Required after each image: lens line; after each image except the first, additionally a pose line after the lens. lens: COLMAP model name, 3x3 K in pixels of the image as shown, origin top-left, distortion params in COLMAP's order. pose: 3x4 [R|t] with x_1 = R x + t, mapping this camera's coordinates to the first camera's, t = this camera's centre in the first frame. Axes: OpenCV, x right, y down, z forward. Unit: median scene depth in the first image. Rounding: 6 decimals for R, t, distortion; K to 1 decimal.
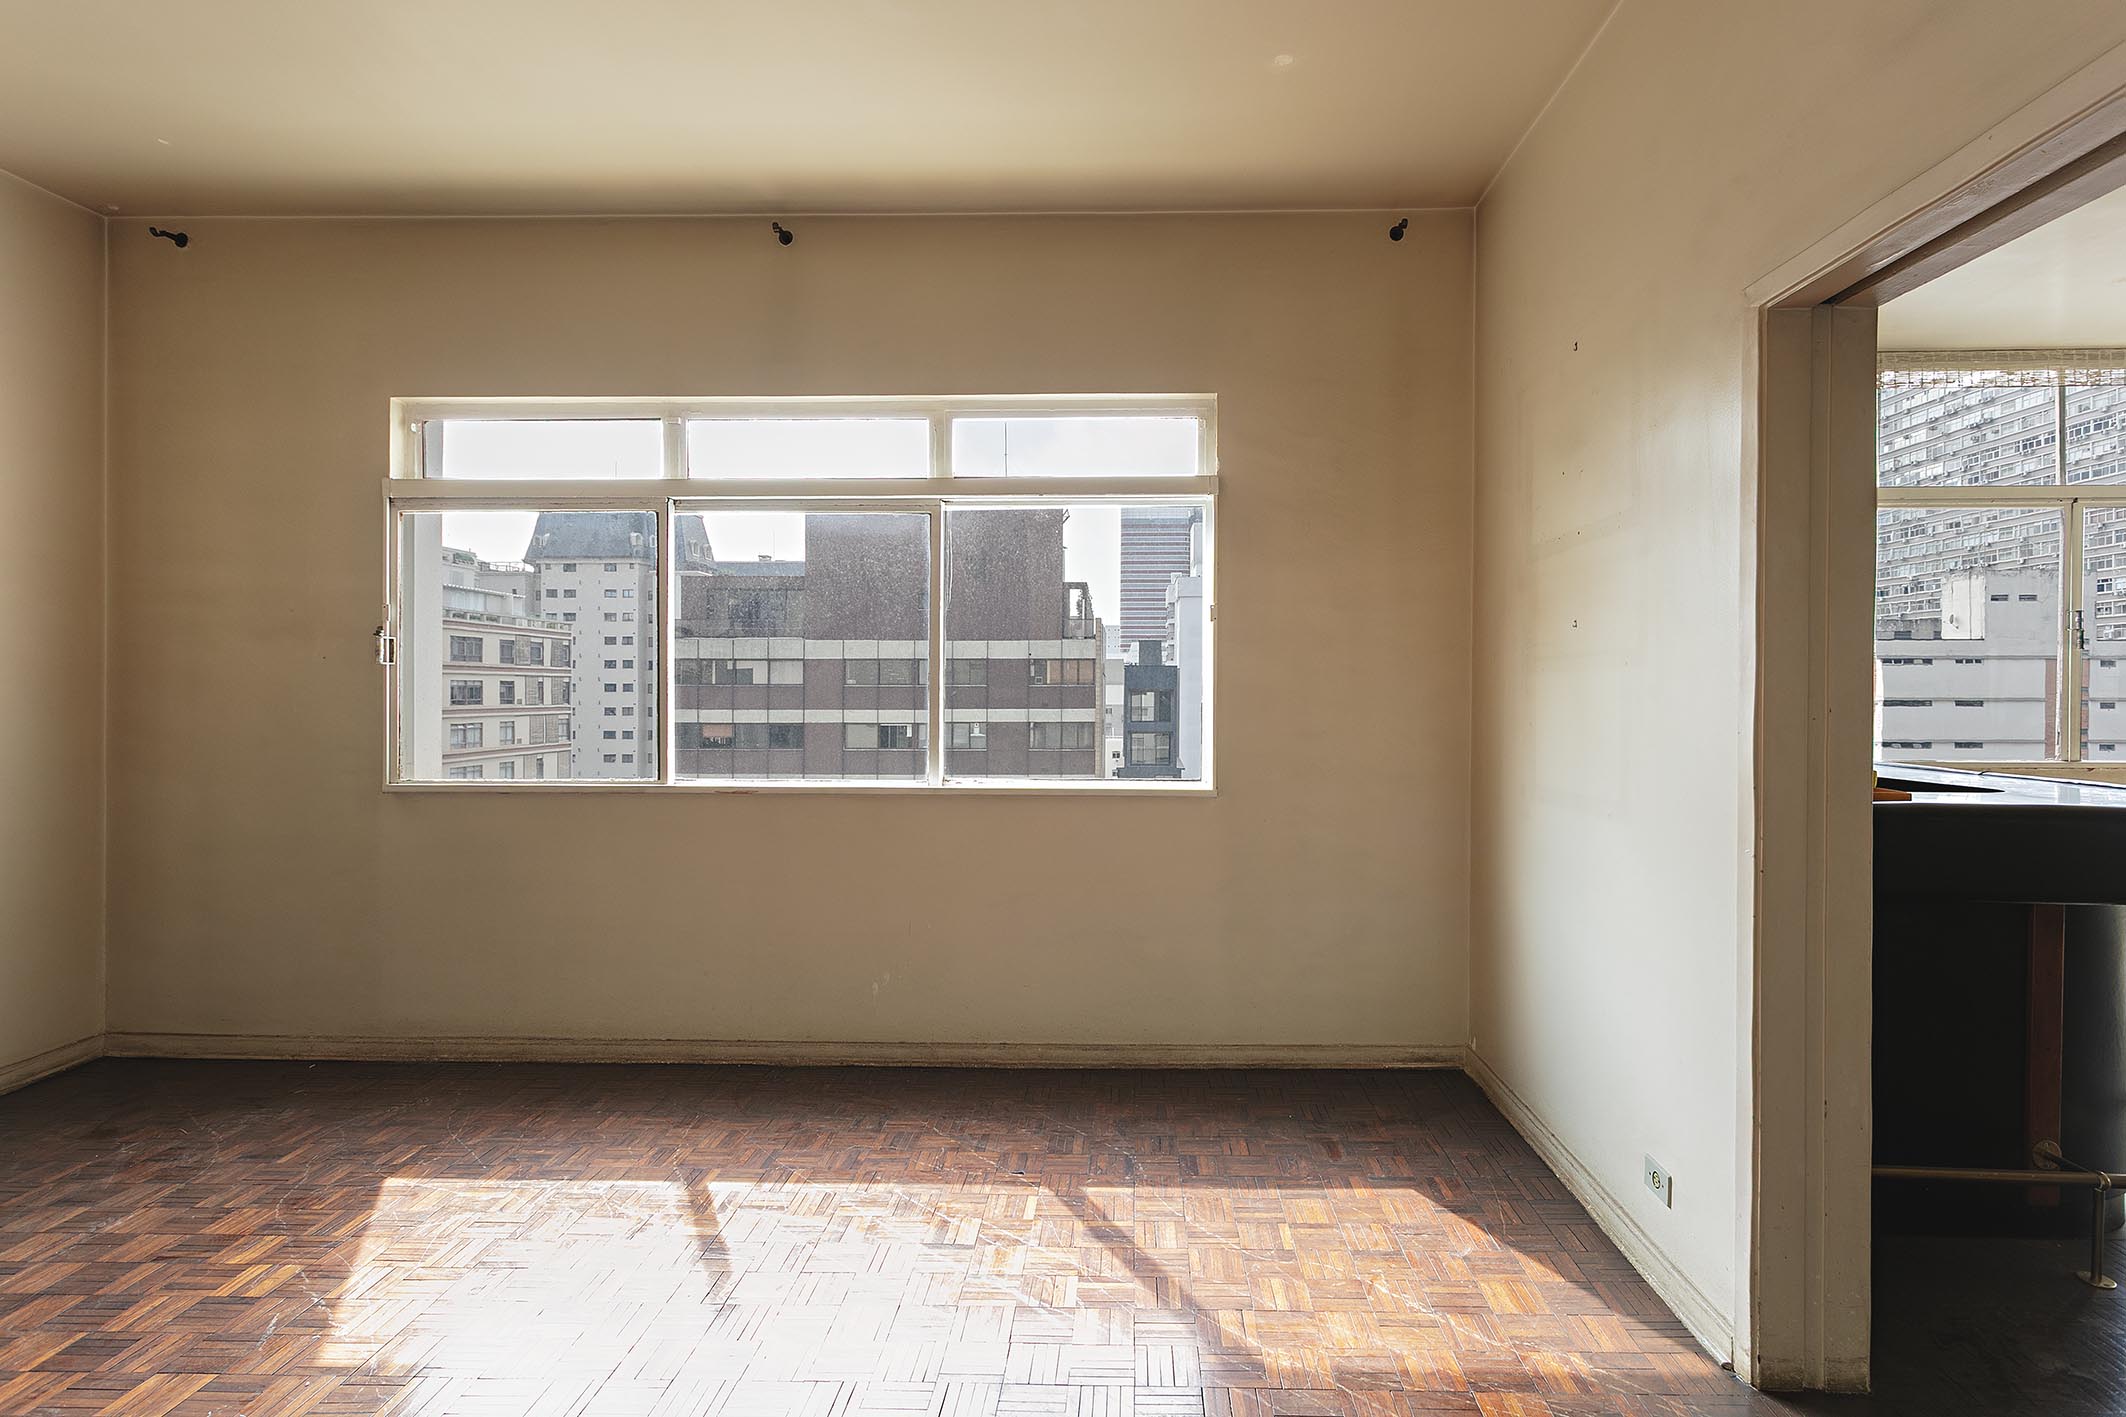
lens RADIAL K [[1117.9, 0, 1065.4], [0, 1117.9, 692.0], [0, 0, 1]] dist [-0.000034, 0.000177]
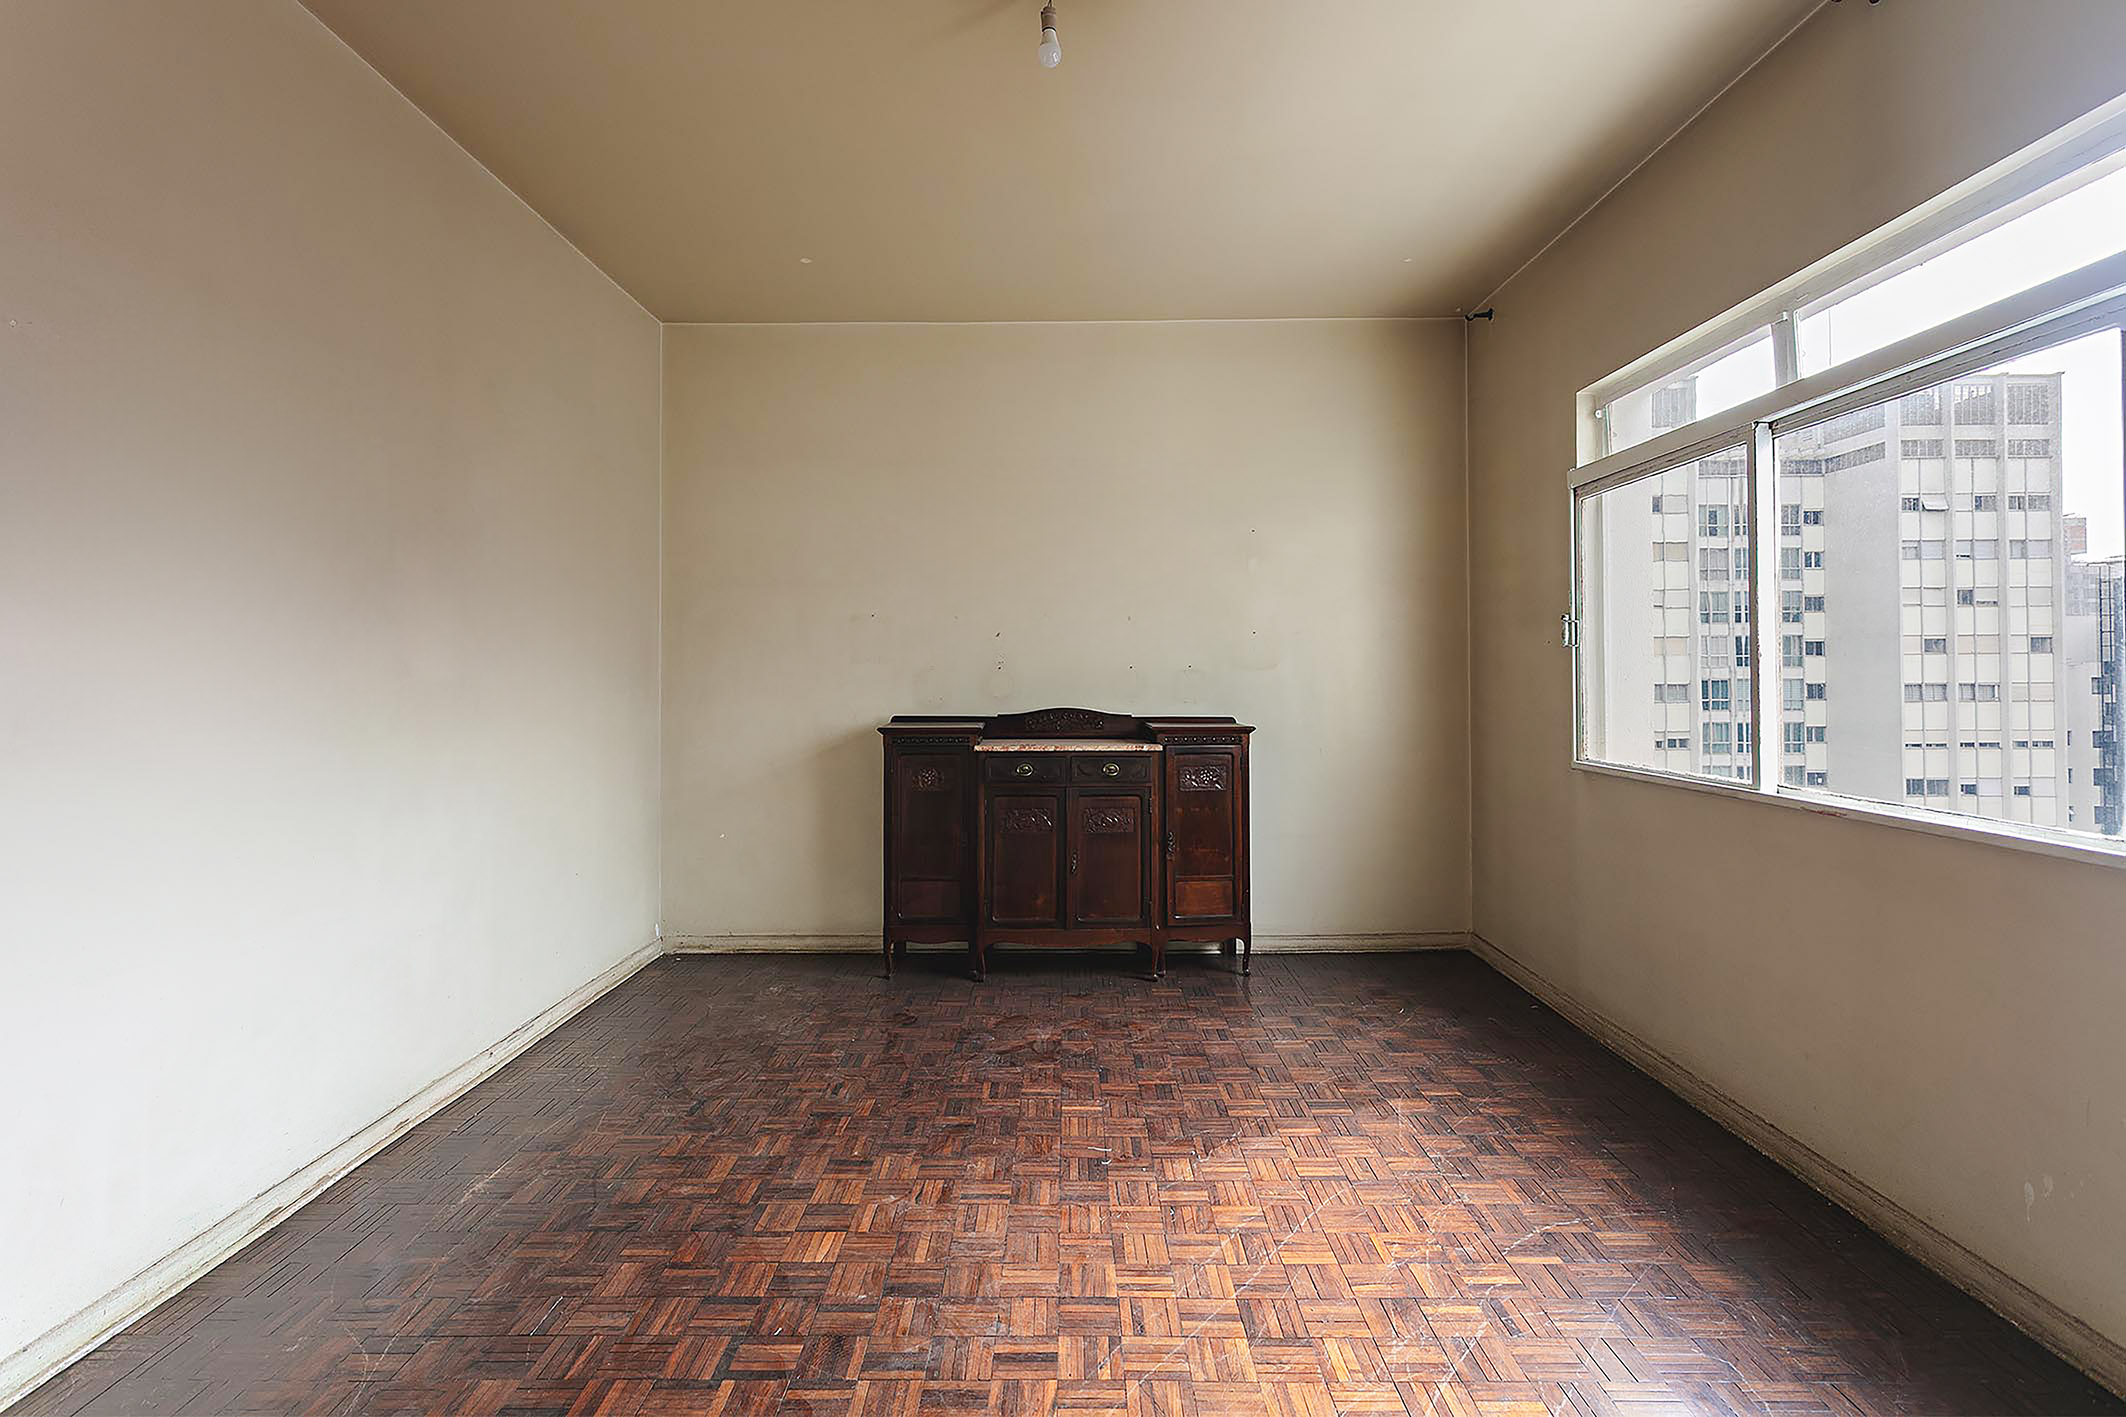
lens RADIAL K [[1025.7, 0, 1059.9], [0, 1025.7, 651.2], [0, 0, 1]] dist [0.000099, 0.000405]
pose [[0.023416, -0.022289, -0.999477, 0.418040], [-0.003397, 0.999744, -0.022375, 0.003083], [0.999720, 0.003919, 0.023334, 0.595689]]
